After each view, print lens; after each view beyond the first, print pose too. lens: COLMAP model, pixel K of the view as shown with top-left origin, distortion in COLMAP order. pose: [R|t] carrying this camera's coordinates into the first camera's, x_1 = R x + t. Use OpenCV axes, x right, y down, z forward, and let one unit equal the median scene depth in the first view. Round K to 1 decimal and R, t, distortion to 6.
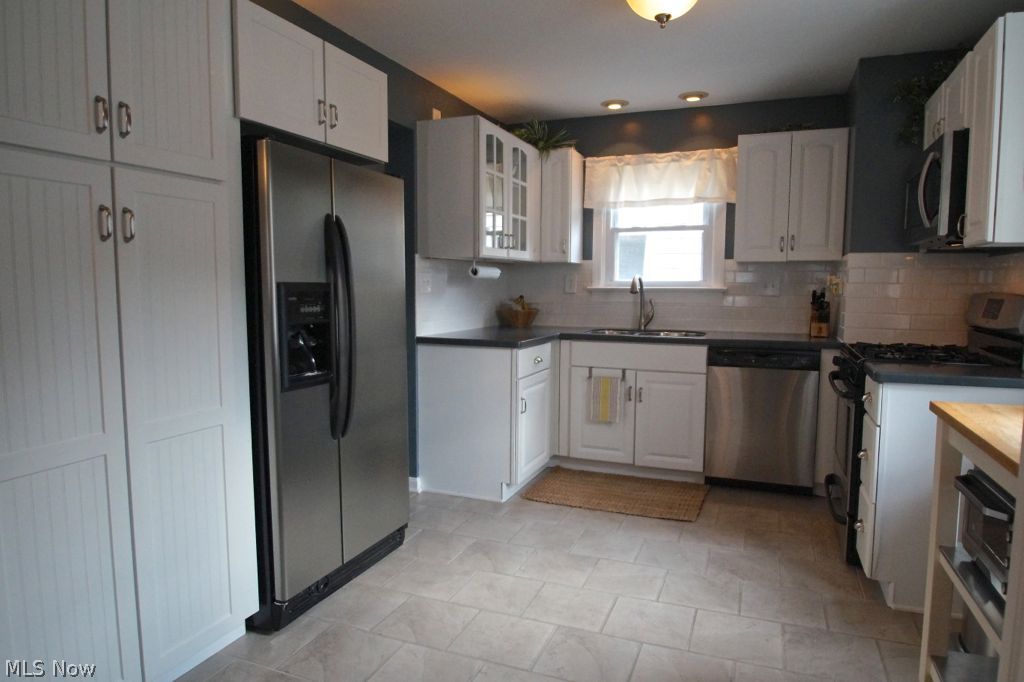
lens RADIAL K [[643.9, 0, 513.3], [0, 643.9, 341.7], [0, 0, 1]] dist [-0.040881, 0.002741]
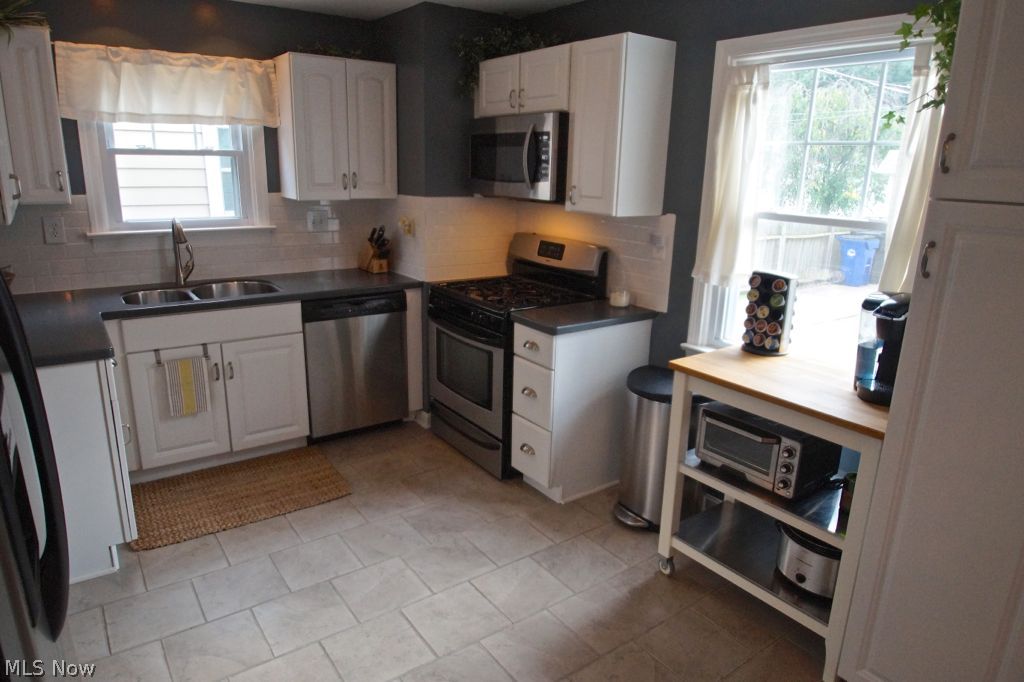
lens RADIAL K [[643.9, 0, 517.9], [0, 643.9, 347.6], [0, 0, 1]] dist [-0.040881, 0.002741]
pose [[0.525482, -0.221978, 0.821337, -0.275952], [0.047816, 0.971544, 0.231982, -0.118738], [-0.849460, -0.082630, 0.521143, 0.256003]]
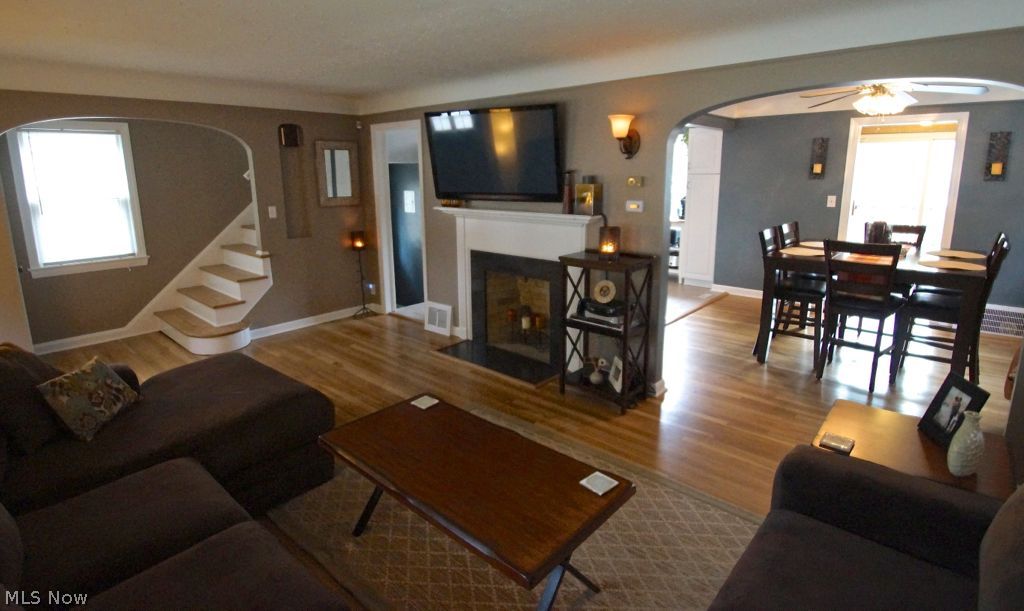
lens RADIAL K [[504.1, 0, 497.3], [0, 504.1, 280.6], [0, 0, 1]] dist [-0.031366, -0.001014]
pose [[0.364627, -0.206699, 0.907922, -1.690799], [0.103037, 0.978019, 0.181277, -0.128363], [-0.925435, 0.027451, 0.377910, 0.214450]]
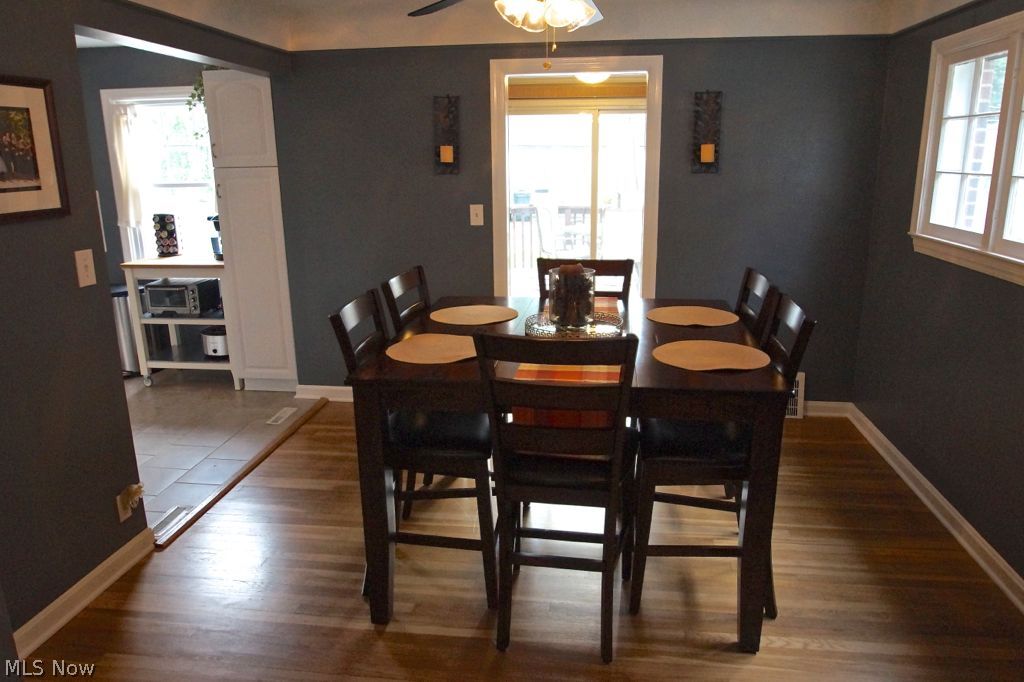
lens RADIAL K [[720.3, 0, 518.0], [0, 720.3, 343.4], [0, 0, 1]] dist [-0.044345, 0.004910]
pose [[-0.264917, -0.244786, 0.932684, -1.099206], [0.096454, 0.955664, 0.278214, -0.107252], [-0.959435, 0.163664, -0.229561, 0.084925]]
